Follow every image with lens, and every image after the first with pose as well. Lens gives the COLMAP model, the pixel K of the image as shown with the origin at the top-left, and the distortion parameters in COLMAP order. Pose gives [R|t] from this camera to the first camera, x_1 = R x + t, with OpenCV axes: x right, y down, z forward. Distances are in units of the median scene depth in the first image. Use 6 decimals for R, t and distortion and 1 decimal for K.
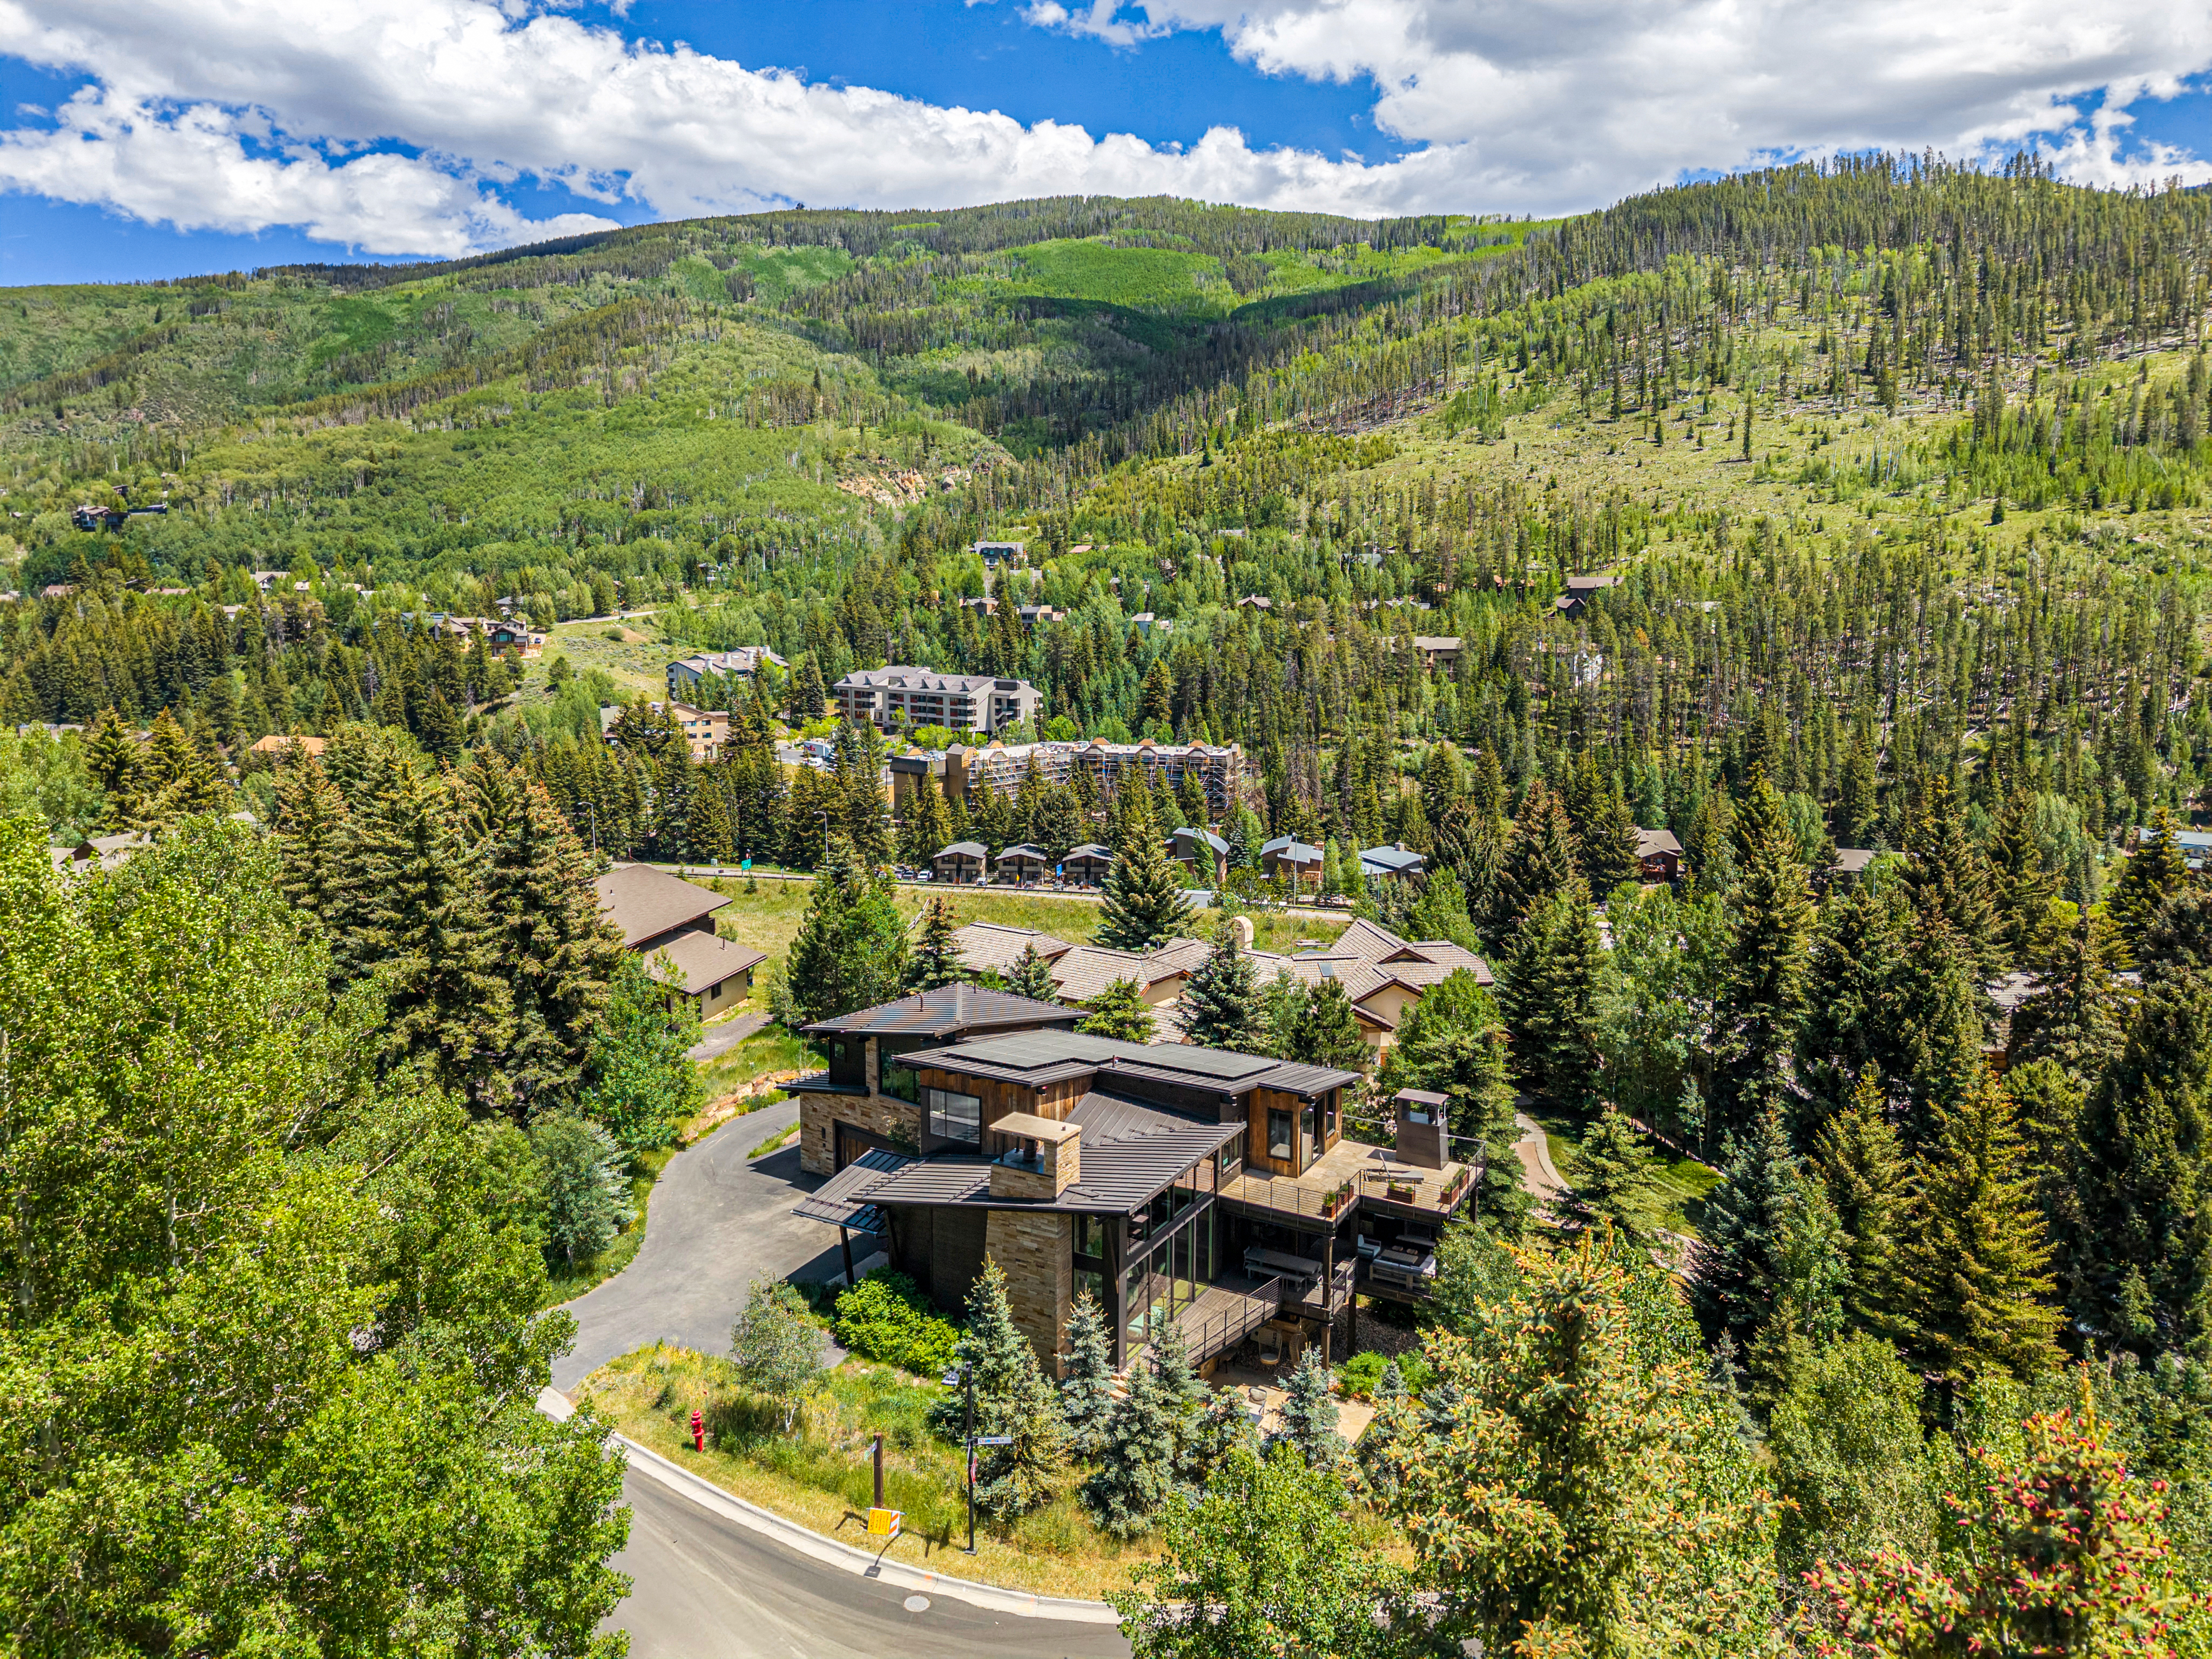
lens RADIAL K [[1512.7, 0, 1096.9], [0, 1512.7, 815.2], [0, 0, 1]] dist [0.001521, -0.011944]
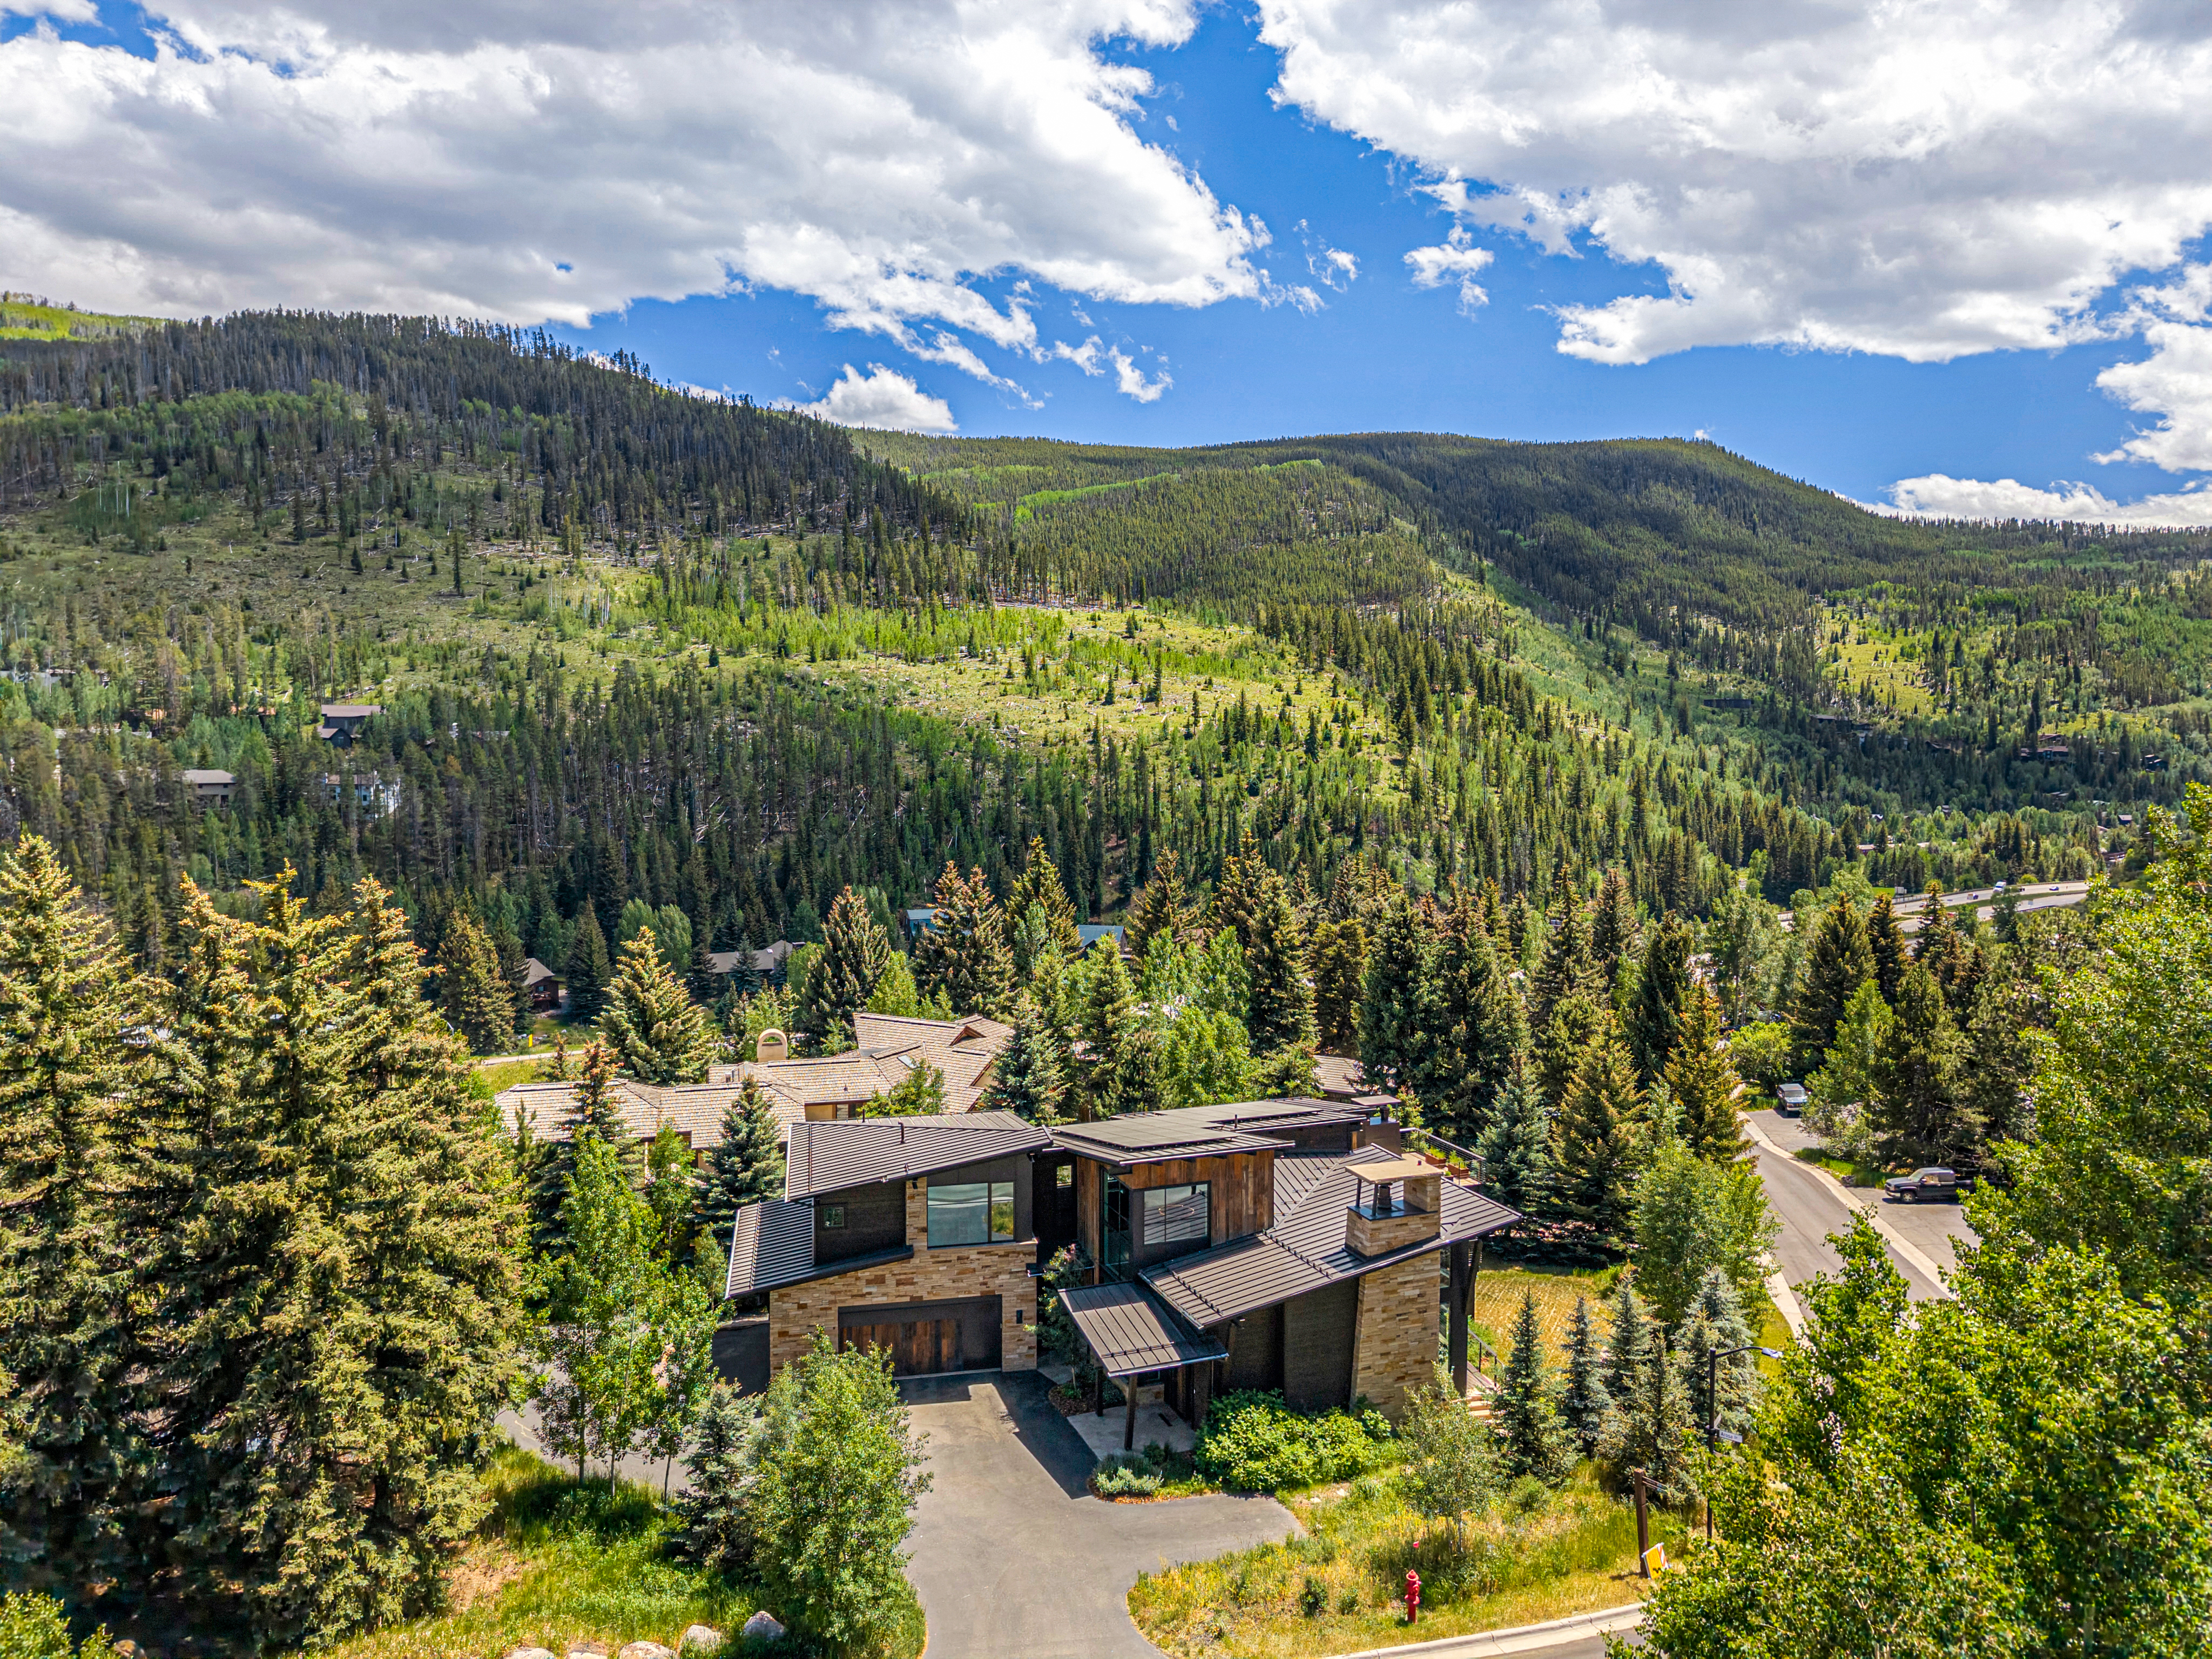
lens RADIAL K [[1512.7, 0, 1109.1], [0, 1512.7, 836.7], [0, 0, 1]] dist [0.001521, -0.011944]
pose [[0.613845, -0.046144, 0.788077, -0.097859], [0.110496, 0.993485, -0.027896, 0.000177], [-0.781655, 0.104203, 0.614945, 0.057294]]
